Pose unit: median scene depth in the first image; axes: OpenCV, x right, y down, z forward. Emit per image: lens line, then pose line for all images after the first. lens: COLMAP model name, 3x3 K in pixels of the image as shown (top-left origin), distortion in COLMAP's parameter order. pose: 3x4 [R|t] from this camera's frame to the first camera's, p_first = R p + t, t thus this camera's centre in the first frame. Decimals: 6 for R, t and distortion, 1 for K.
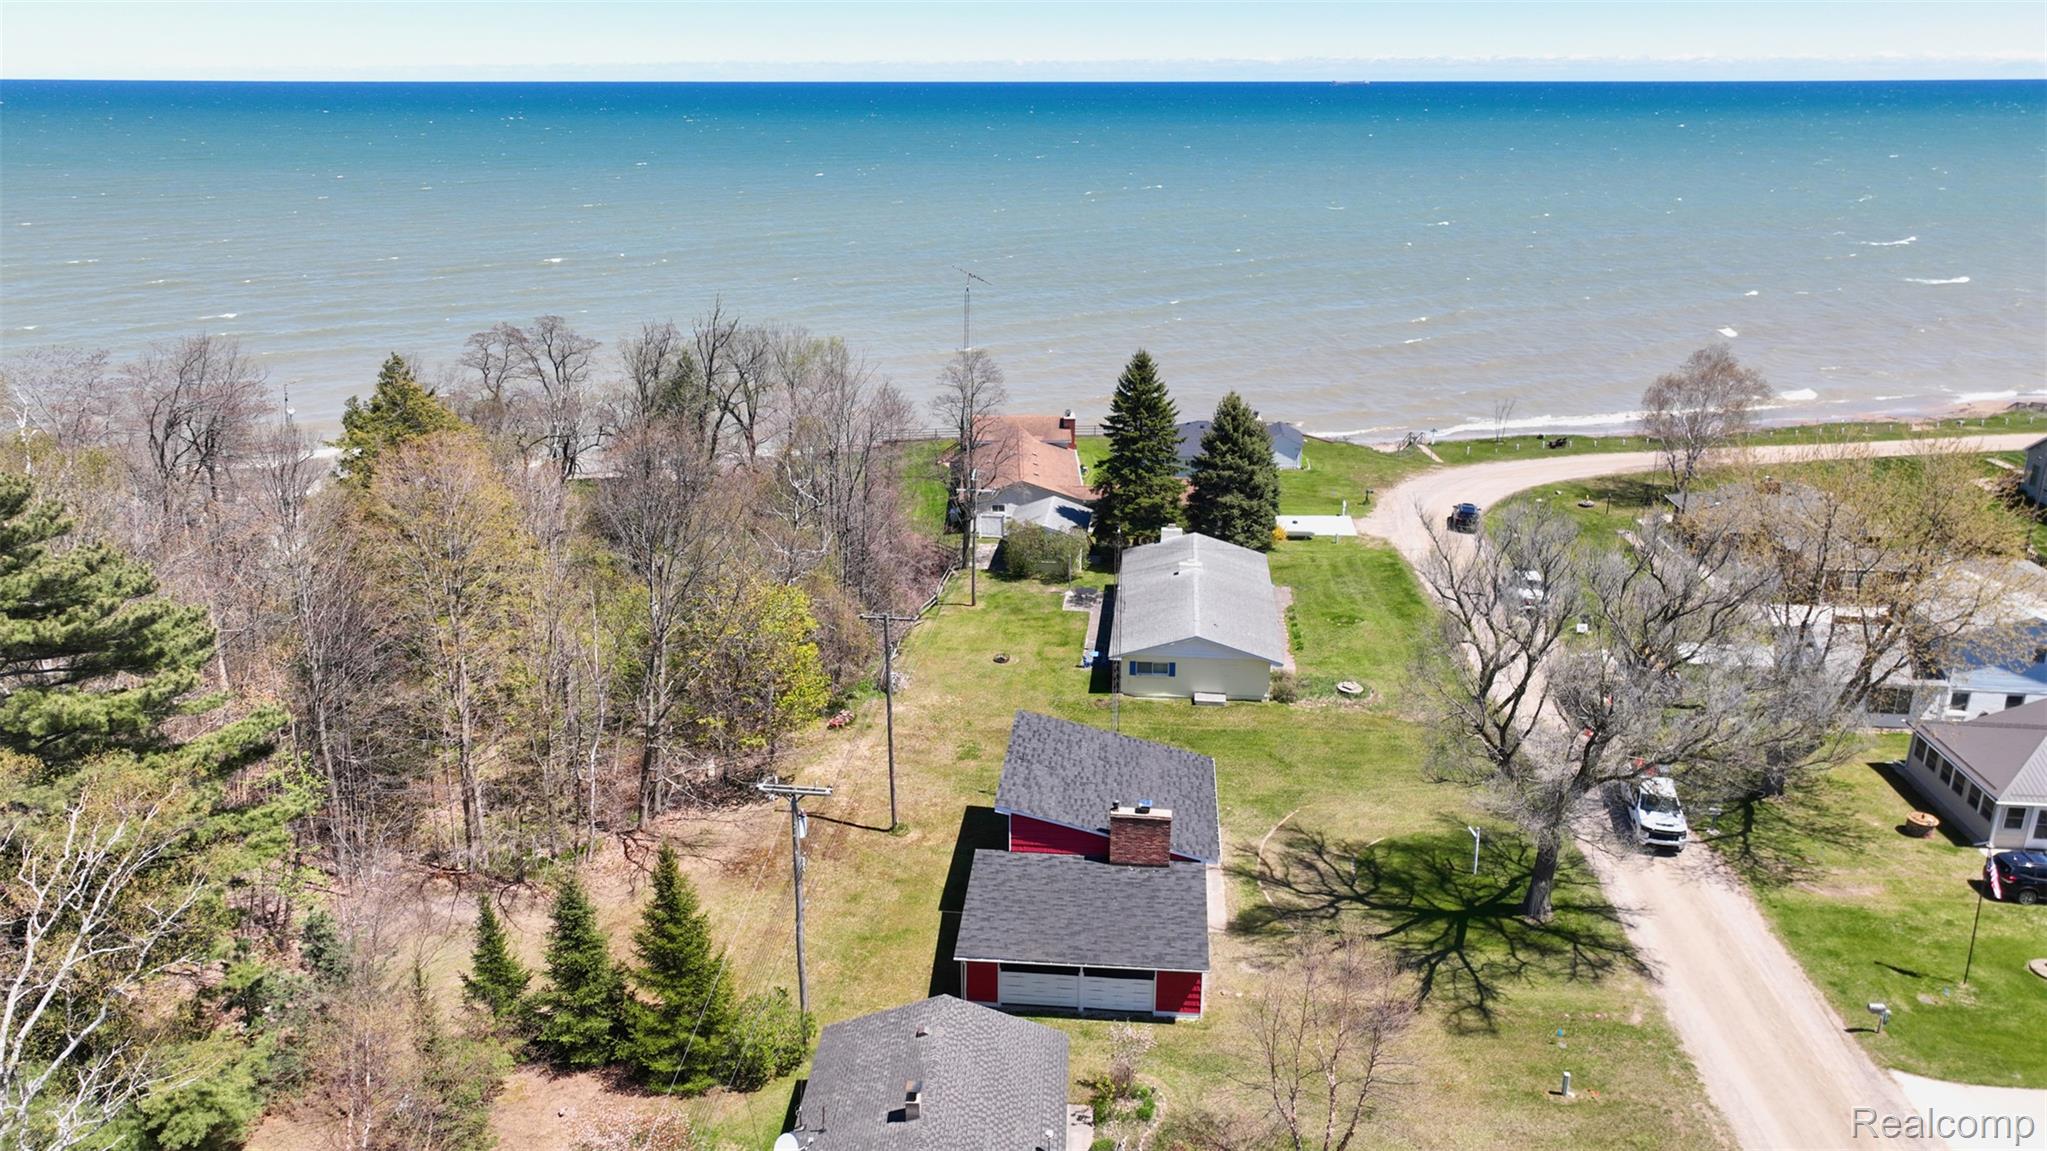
lens RADIAL K [[1449.7, 0, 1023.5], [0, 1449.7, 575.5], [0, 0, 1]] dist [0.005688, 0.000695]
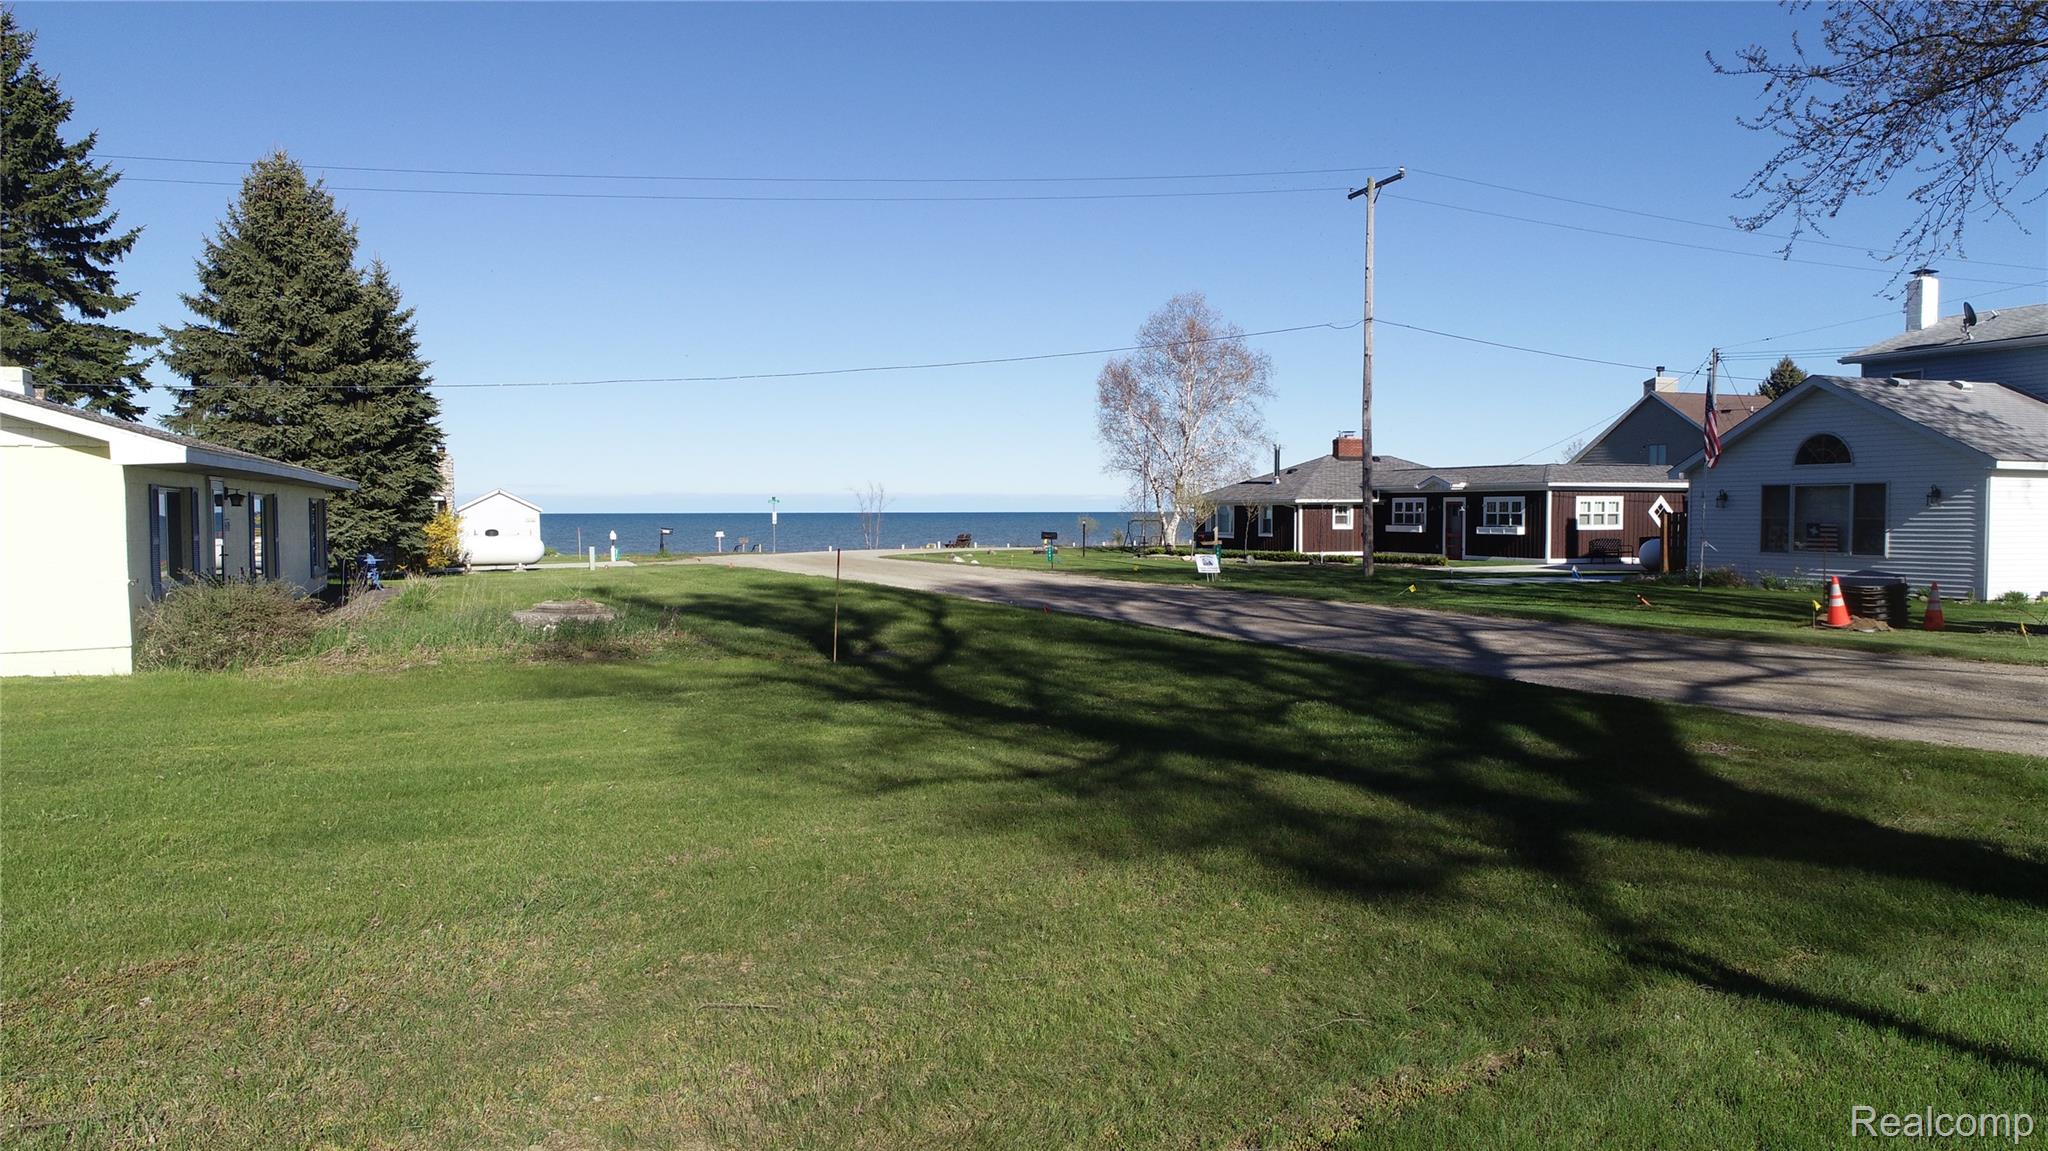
lens RADIAL K [[1378.6, 0, 1024.0], [0, 1378.6, 575.5], [0, 0, 1]] dist [0.003697, -0.000120]
pose [[0.890409, -0.029484, 0.454205, 0.268265], [0.155372, 0.957649, -0.242421, 0.192383], [-0.427821, 0.286425, 0.857281, 1.103930]]
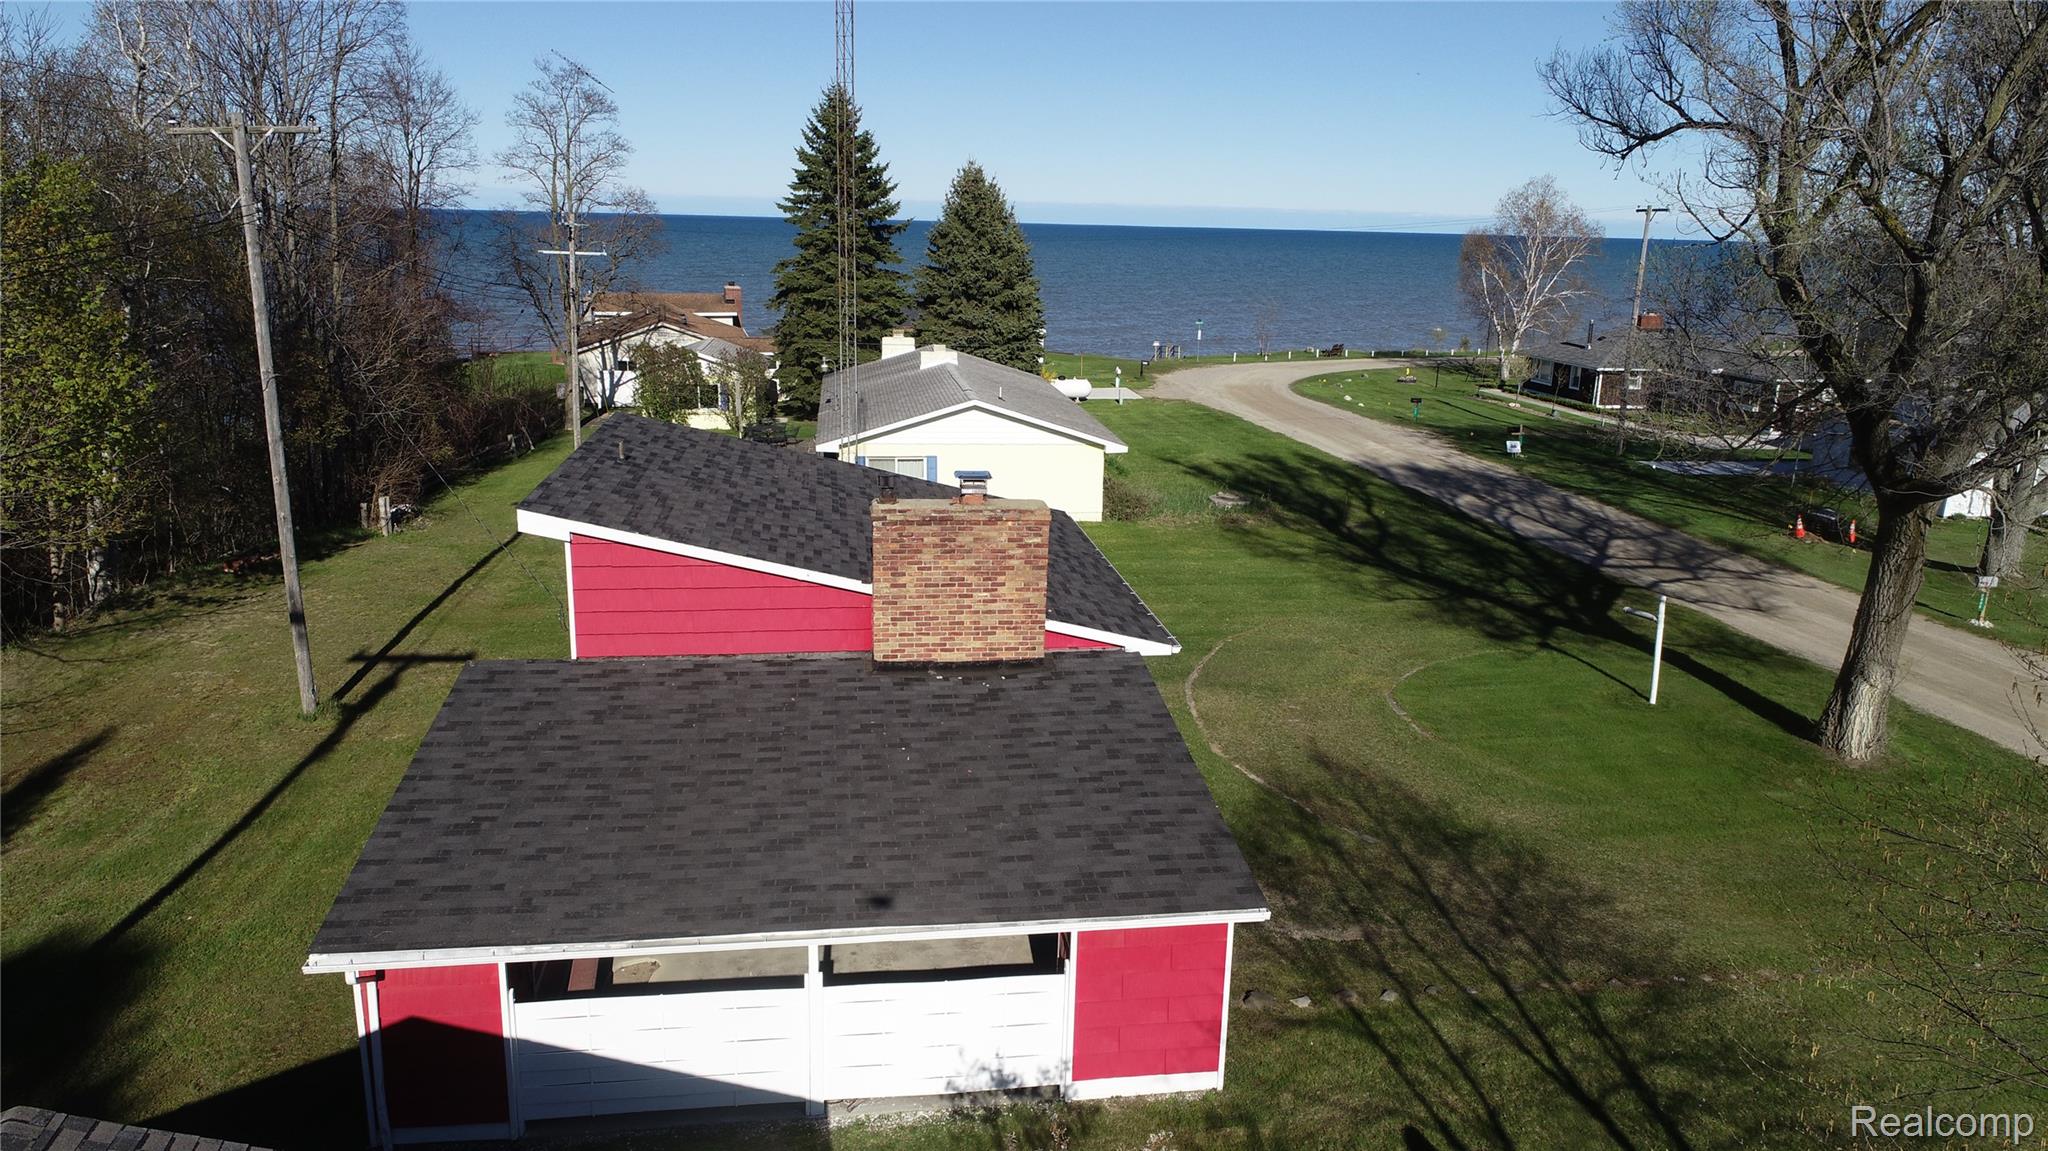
lens RADIAL K [[1378.6, 0, 1024.0], [0, 1378.6, 575.5], [0, 0, 1]] dist [0.003697, -0.000120]
pose [[0.972981, -0.039098, 0.227553, 0.020400], [0.056351, 0.995967, -0.069819, 0.202218], [-0.223905, 0.080756, 0.971259, 0.673479]]
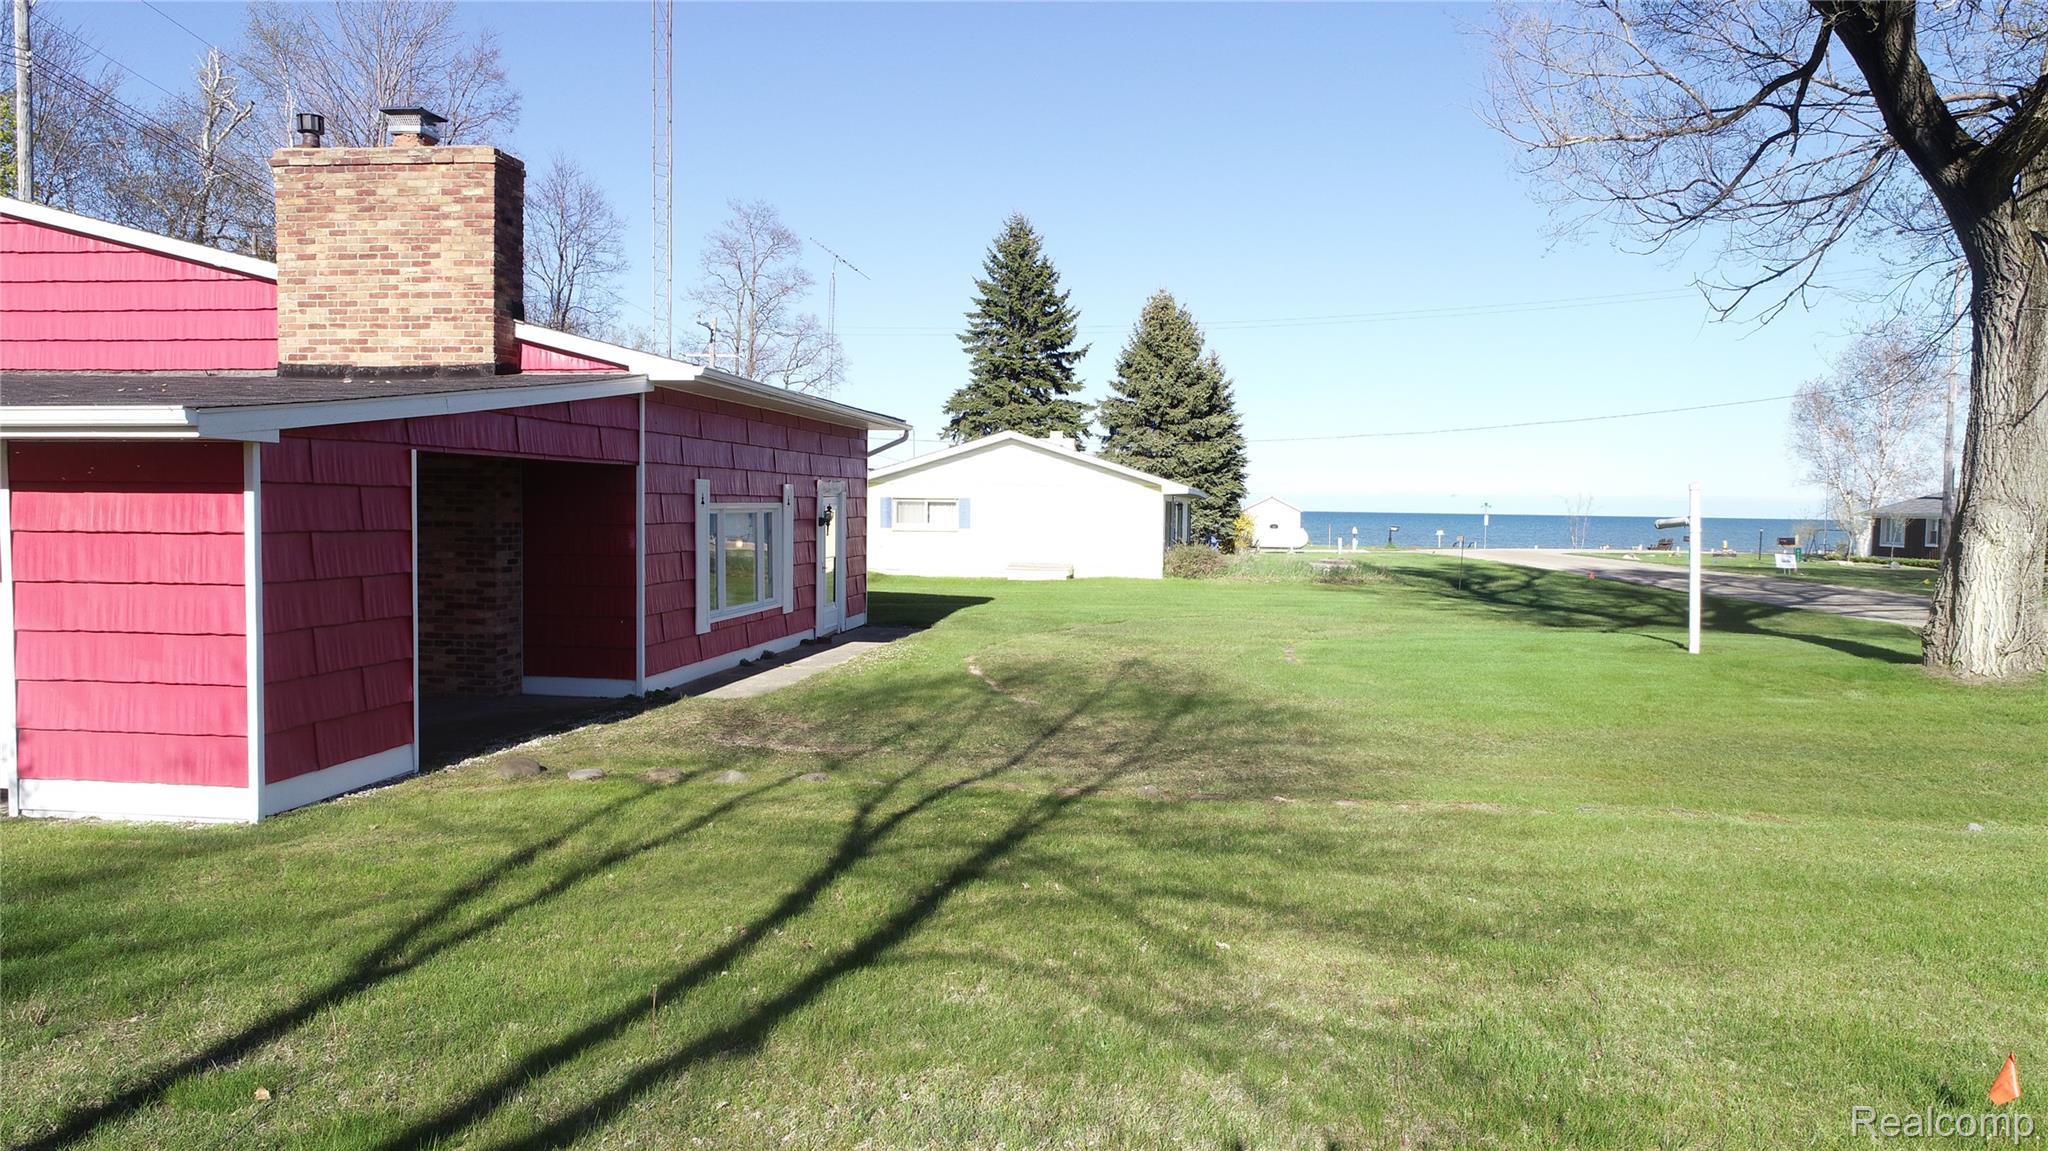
lens RADIAL K [[1378.6, 0, 1024.0], [0, 1378.6, 575.5], [0, 0, 1]] dist [0.003697, -0.000120]
pose [[0.998620, 0.012330, -0.051048, 0.205033], [-0.025946, 0.960963, -0.275459, 0.297990], [0.045659, 0.276404, 0.959956, 0.783765]]
